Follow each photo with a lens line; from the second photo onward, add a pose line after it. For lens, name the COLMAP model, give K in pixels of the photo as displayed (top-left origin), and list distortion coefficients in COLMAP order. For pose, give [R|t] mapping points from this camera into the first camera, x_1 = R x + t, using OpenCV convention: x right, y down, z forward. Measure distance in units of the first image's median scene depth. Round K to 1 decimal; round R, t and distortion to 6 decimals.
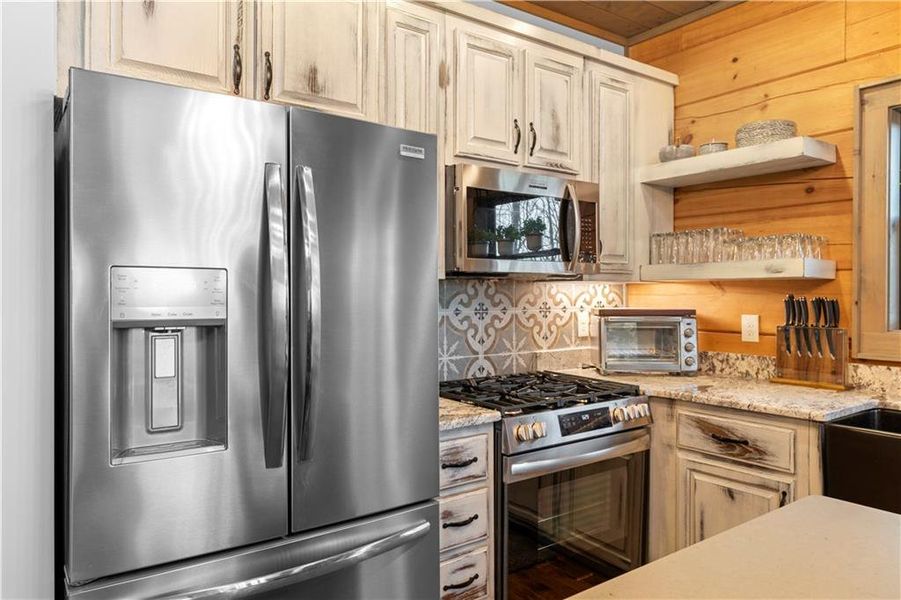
lens RADIAL K [[619.4, 0, 450.4], [0, 619.4, 297.5], [0, 0, 1]] dist [-0.004141, -0.002231]
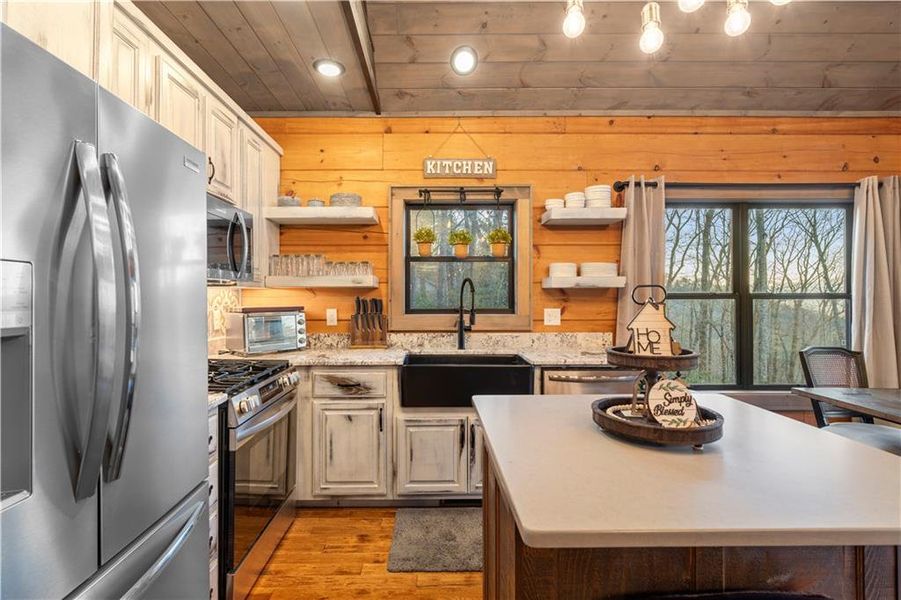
lens RADIAL K [[407.6, 0, 448.4], [0, 407.6, 294.5], [0, 0, 1]] dist [0.001532, 0.000788]
pose [[0.583980, 0.001320, 0.811767, -0.233466], [0.008733, 0.999931, -0.007909, 0.001147], [-0.811721, 0.011707, 0.583928, 0.133258]]
